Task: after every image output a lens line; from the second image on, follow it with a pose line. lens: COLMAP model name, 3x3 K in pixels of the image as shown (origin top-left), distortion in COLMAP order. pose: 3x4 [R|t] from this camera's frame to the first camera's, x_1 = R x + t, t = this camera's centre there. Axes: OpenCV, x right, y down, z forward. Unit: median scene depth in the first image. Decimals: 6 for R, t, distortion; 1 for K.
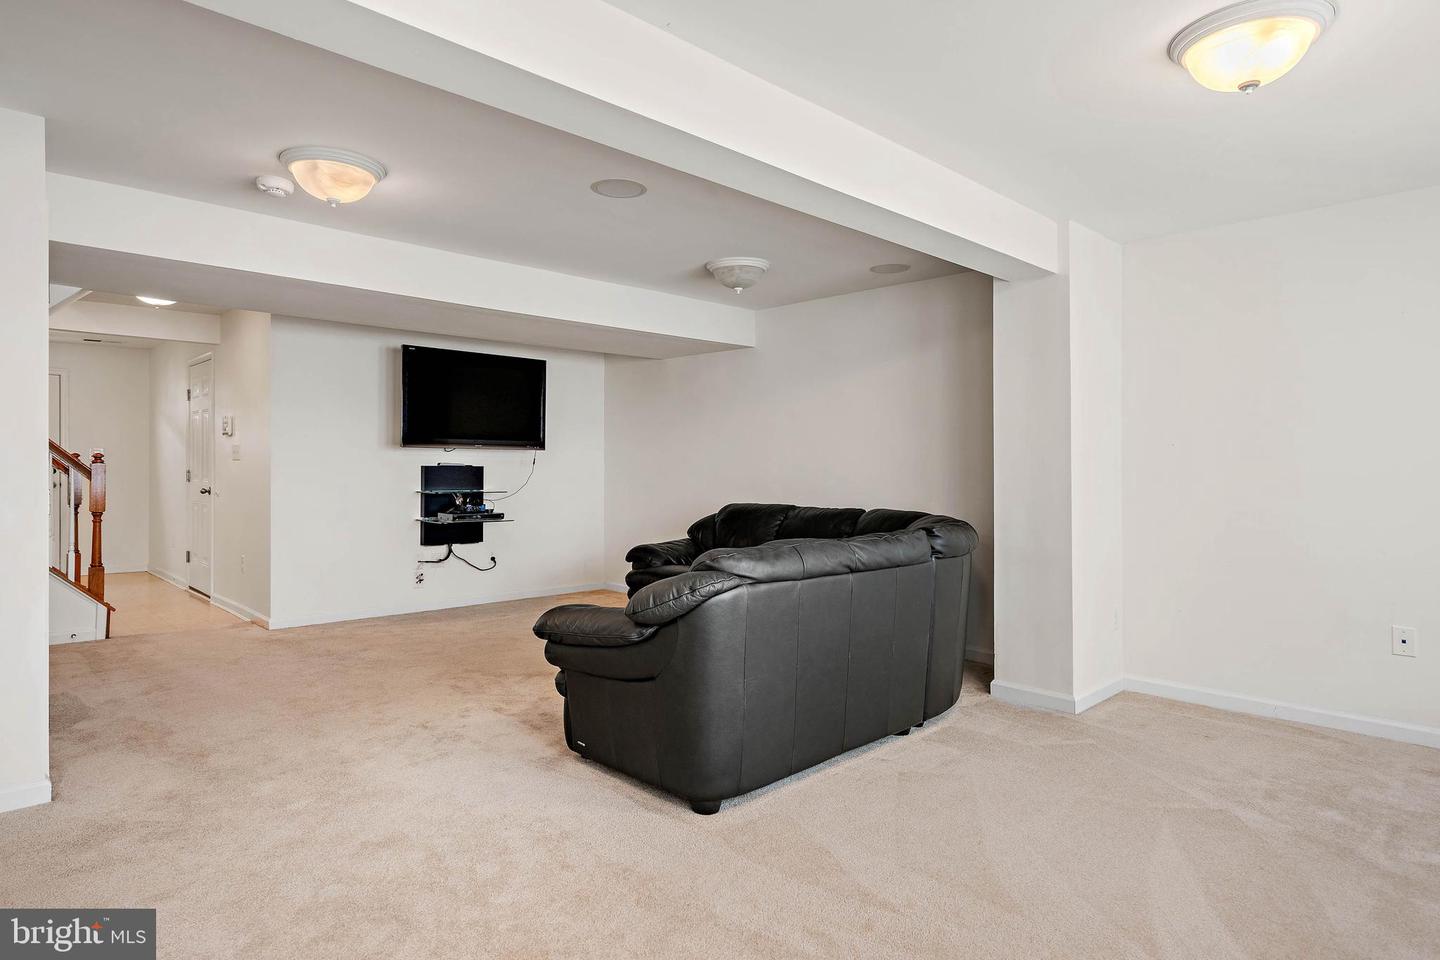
lens RADIAL K [[803.1, 0, 716.1], [0, 803.1, 477.3], [0, 0, 1]] dist [0.000798, -0.000077]
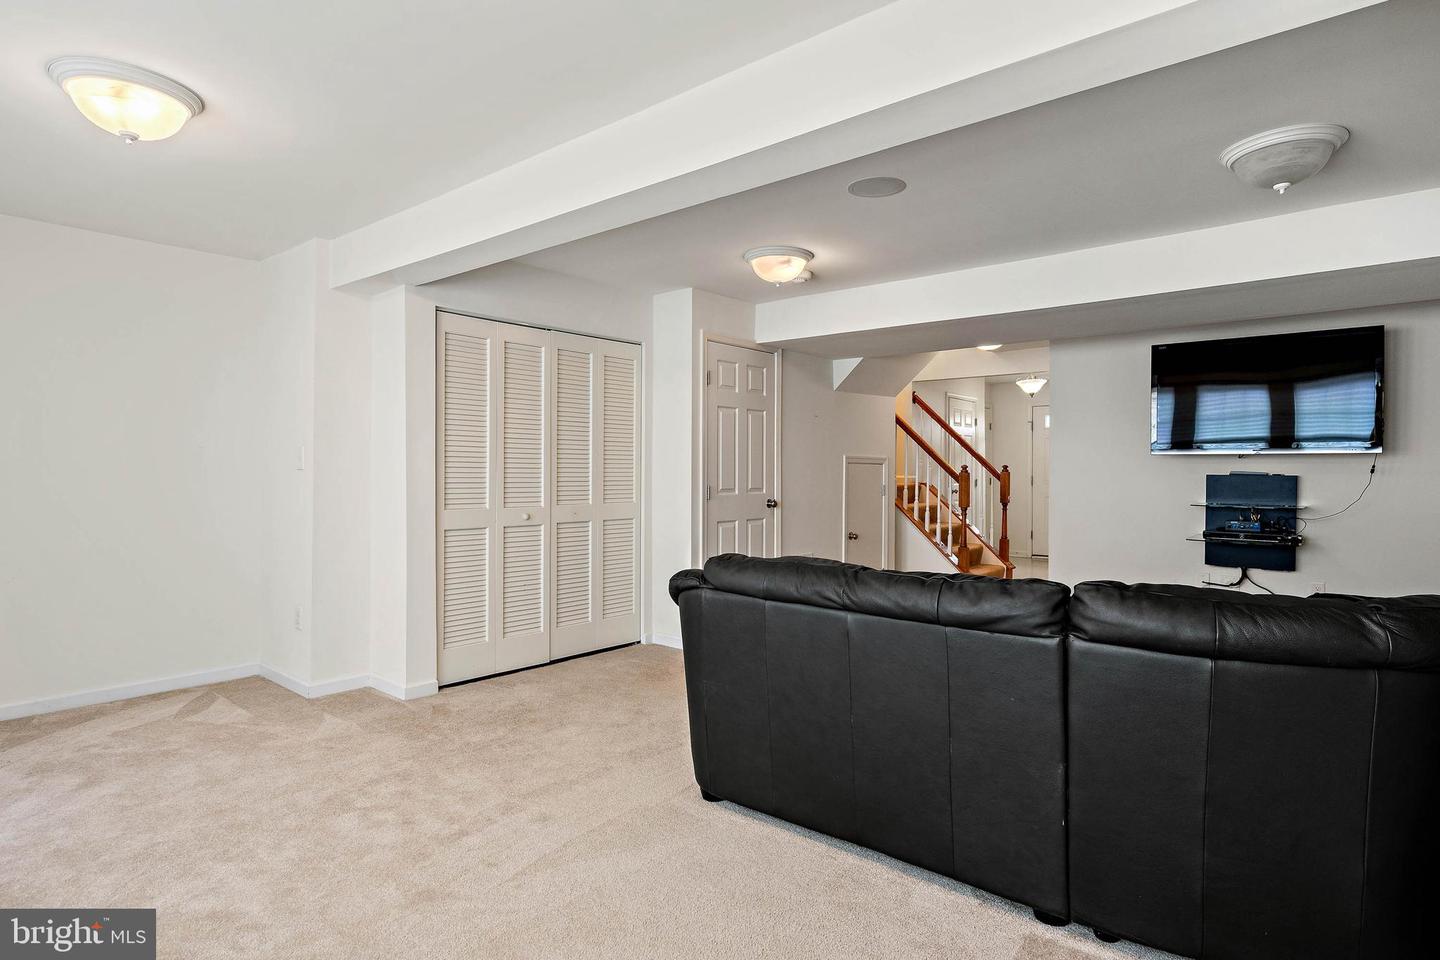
lens RADIAL K [[773.6, 0, 716.5], [0, 773.6, 475.4], [0, 0, 1]] dist [-0.002666, -0.002632]
pose [[0.112370, 0.000242, -0.993666, 0.419112], [-0.014613, 0.999892, -0.001409, -0.004516], [0.993559, 0.014679, 0.112362, 0.367702]]
